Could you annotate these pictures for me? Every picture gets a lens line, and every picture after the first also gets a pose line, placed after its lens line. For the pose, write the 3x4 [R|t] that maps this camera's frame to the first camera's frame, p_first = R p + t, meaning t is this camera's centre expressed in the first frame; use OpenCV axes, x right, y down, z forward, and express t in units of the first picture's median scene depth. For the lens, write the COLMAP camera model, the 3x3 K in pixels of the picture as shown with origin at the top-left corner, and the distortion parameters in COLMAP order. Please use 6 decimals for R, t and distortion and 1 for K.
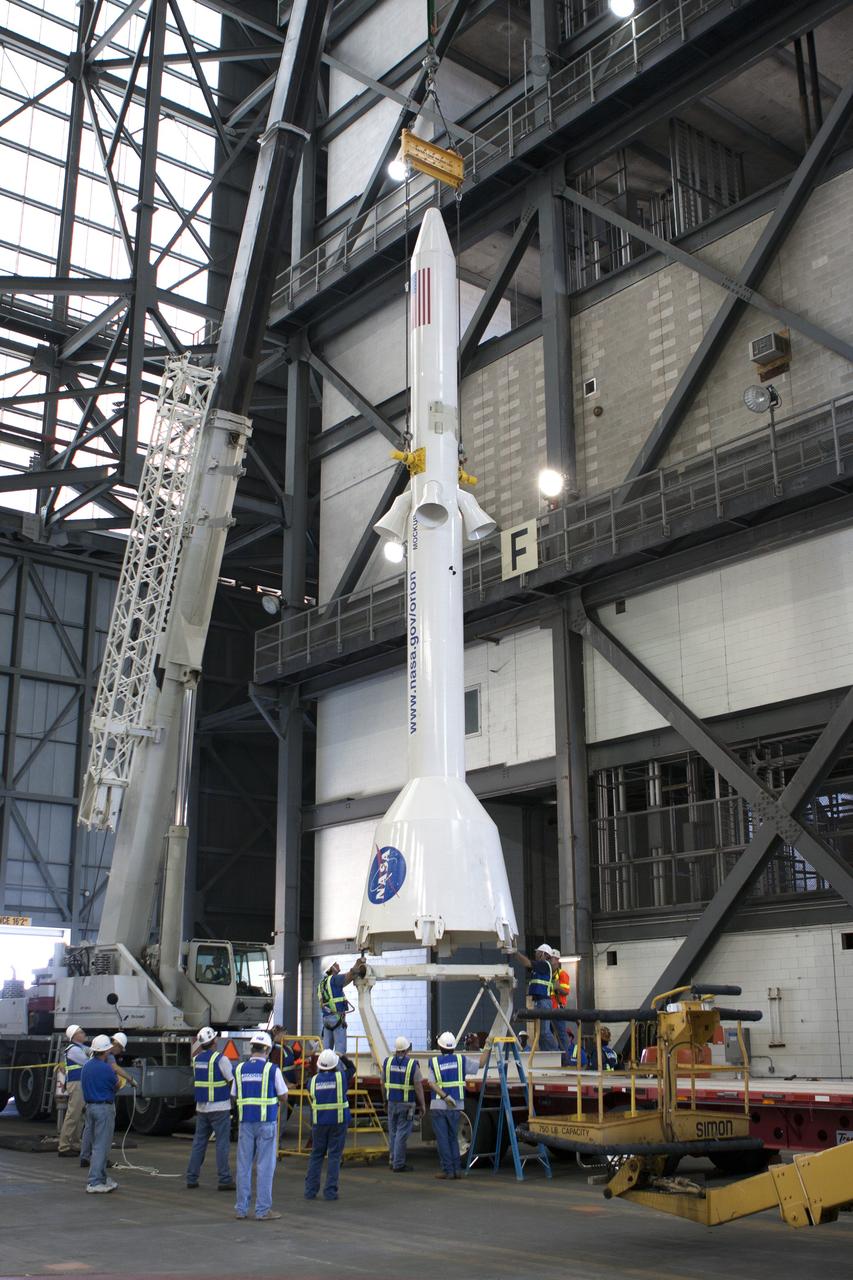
lens RADIAL K [[1413.6, 0, 430.6], [0, 1413.6, 641.9], [0, 0, 1]] dist [-0.096001, 0.000000]
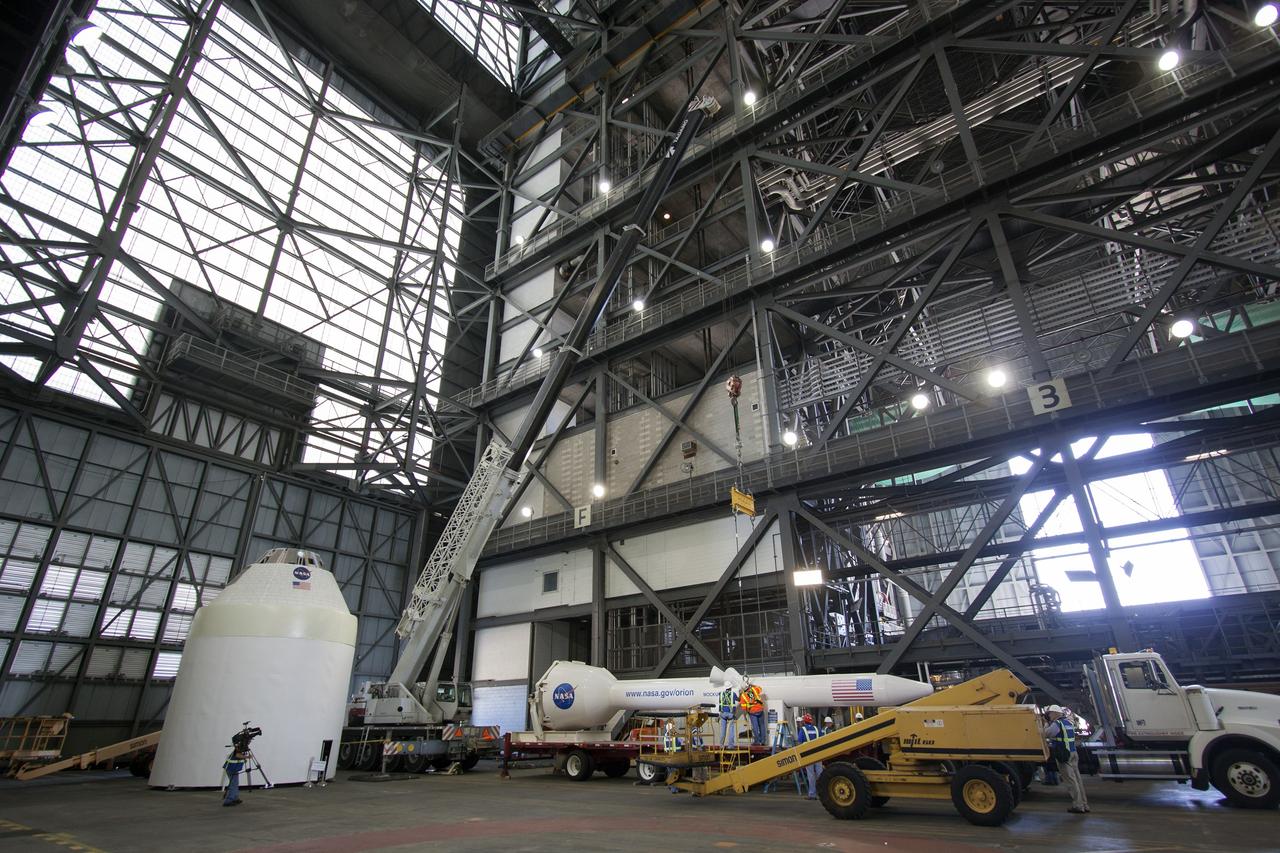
lens RADIAL K [[636.0, 0, 640.4], [0, 636.0, 444.9], [0, 0, 1]] dist [-0.011784, 0.003693]
pose [[0.969646, 0.092142, 0.226489, -0.091108], [-0.058541, 0.986823, -0.150840, -0.023825], [-0.237404, 0.133002, 0.962263, -0.094436]]
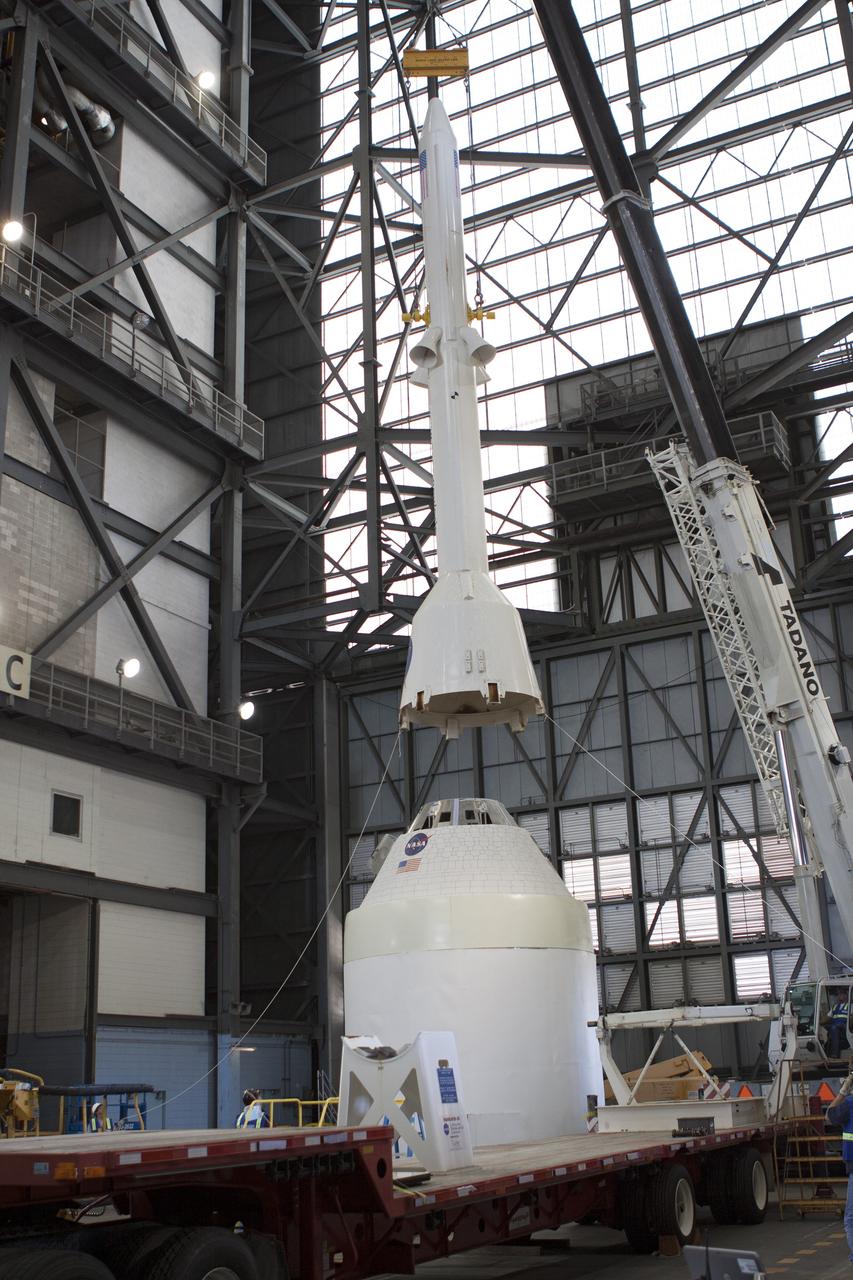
lens RADIAL K [[1413.6, 0, 426.1], [0, 1413.6, 644.0], [0, 0, 1]] dist [-0.096001, 0.000000]
pose [[0.419670, -0.292549, -0.859239, 0.461148], [0.281982, 0.941817, -0.182939, 0.066396], [0.862765, -0.165516, 0.477746, 0.234626]]
